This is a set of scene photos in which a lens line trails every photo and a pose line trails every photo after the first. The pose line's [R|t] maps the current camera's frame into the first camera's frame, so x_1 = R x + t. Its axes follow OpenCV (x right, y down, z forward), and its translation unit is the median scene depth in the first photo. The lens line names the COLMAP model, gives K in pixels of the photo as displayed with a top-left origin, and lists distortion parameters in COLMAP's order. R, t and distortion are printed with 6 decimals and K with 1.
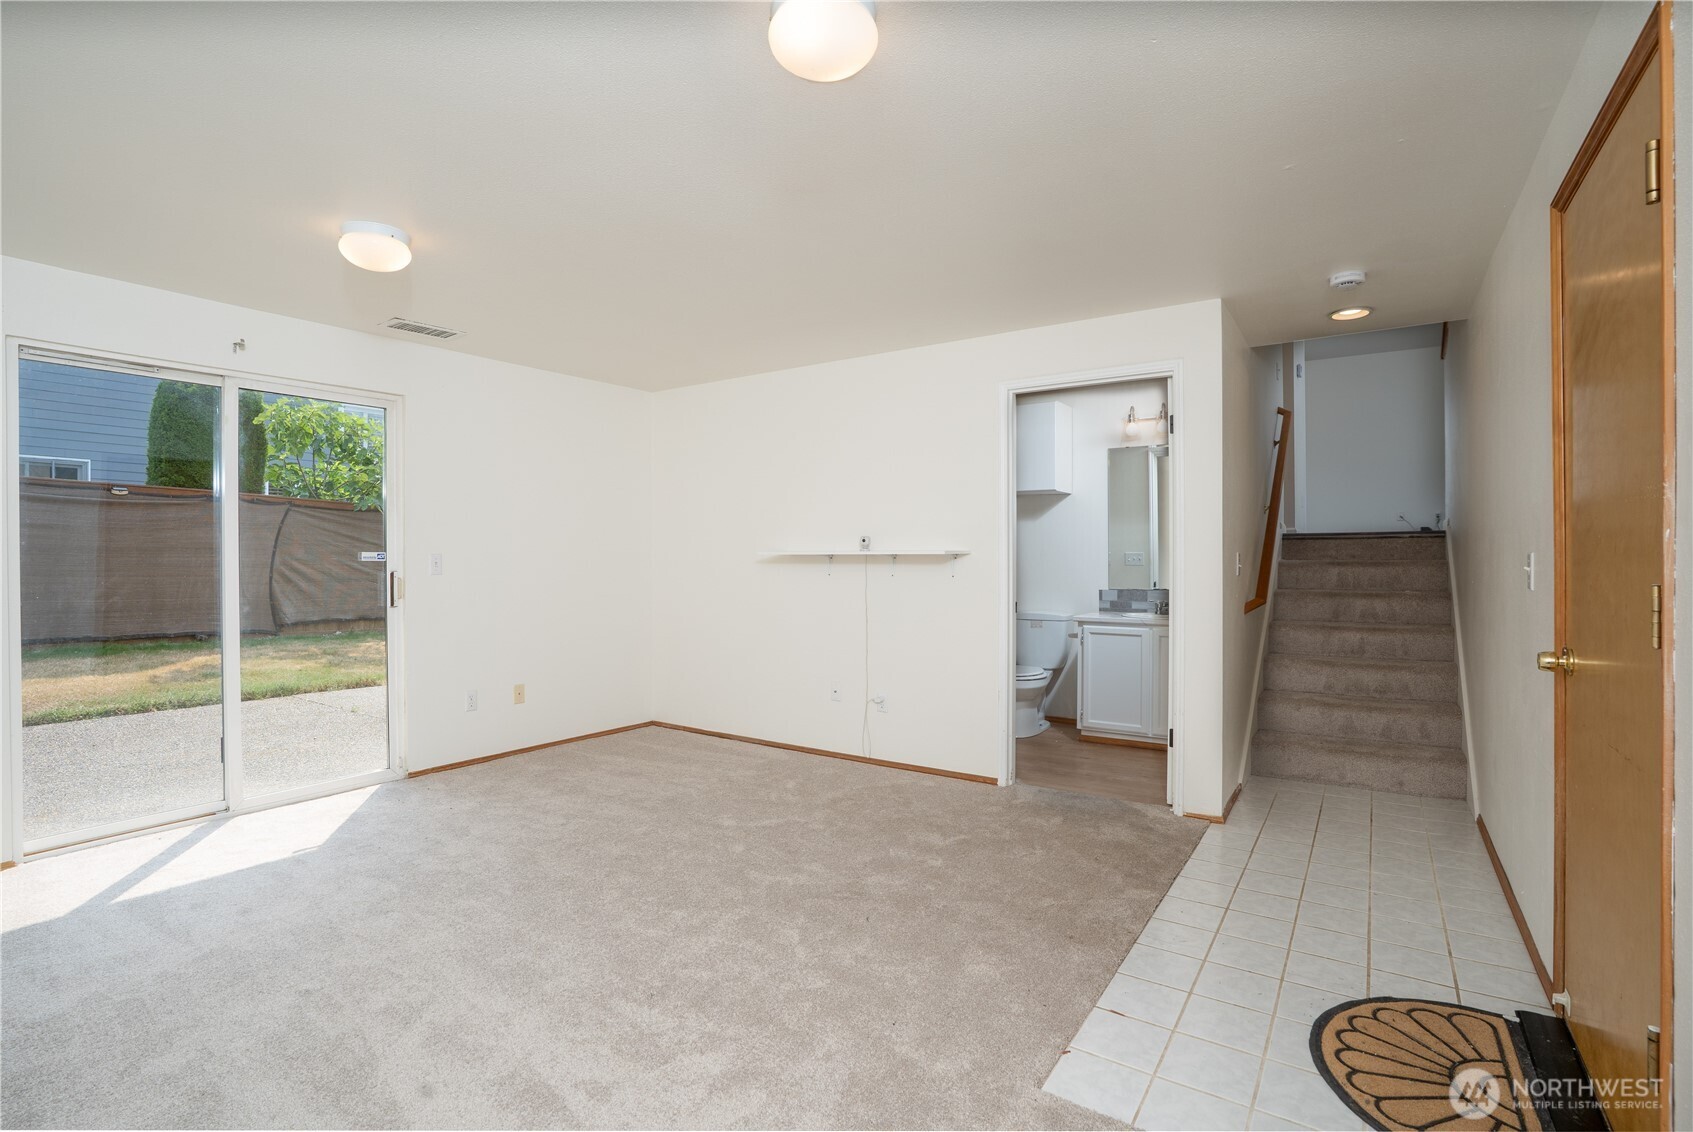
lens RADIAL K [[784.9, 0, 848.1], [0, 784.9, 564.4], [0, 0, 1]] dist [-0.068928, 0.026298]
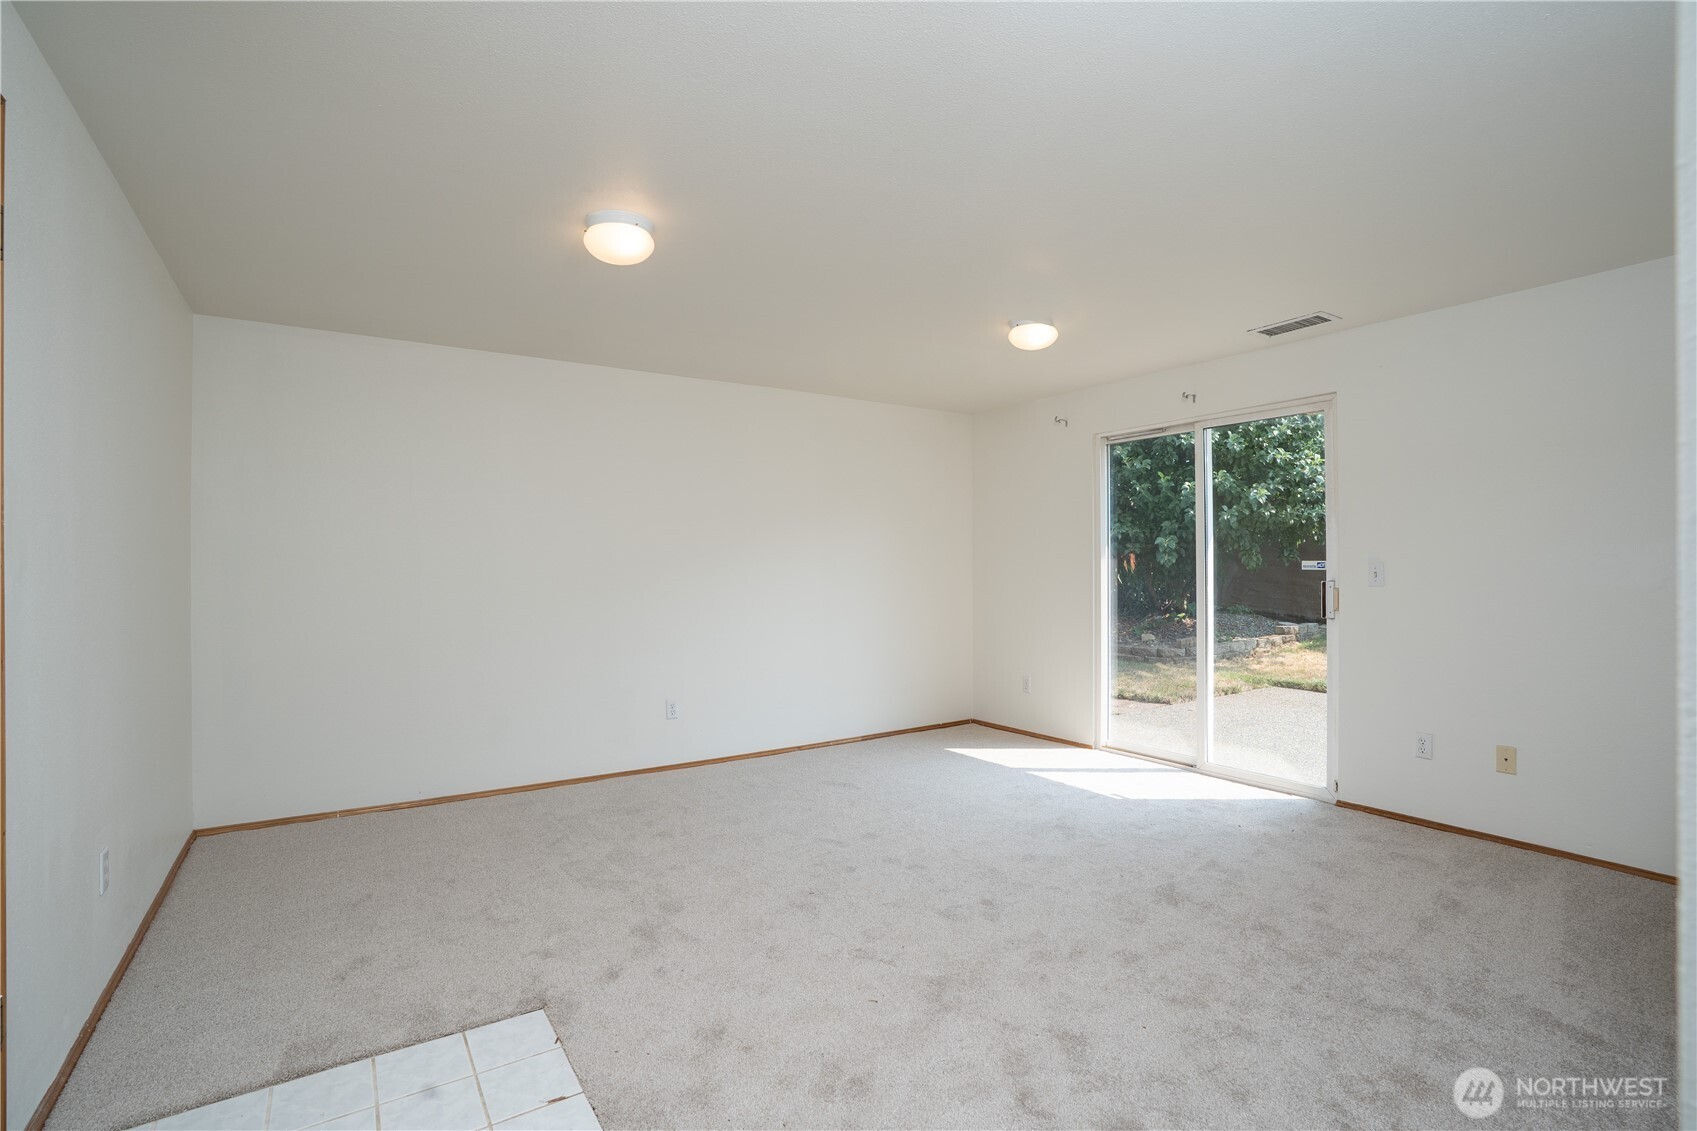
lens RADIAL K [[786.8, 0, 854.0], [0, 786.8, 571.1], [0, 0, 1]] dist [-0.068928, 0.026298]
pose [[-0.401858, 0.008589, -0.915662, 0.514111], [0.002237, 0.999962, 0.008398, -0.012404], [0.915699, 0.001326, -0.401862, 0.857469]]
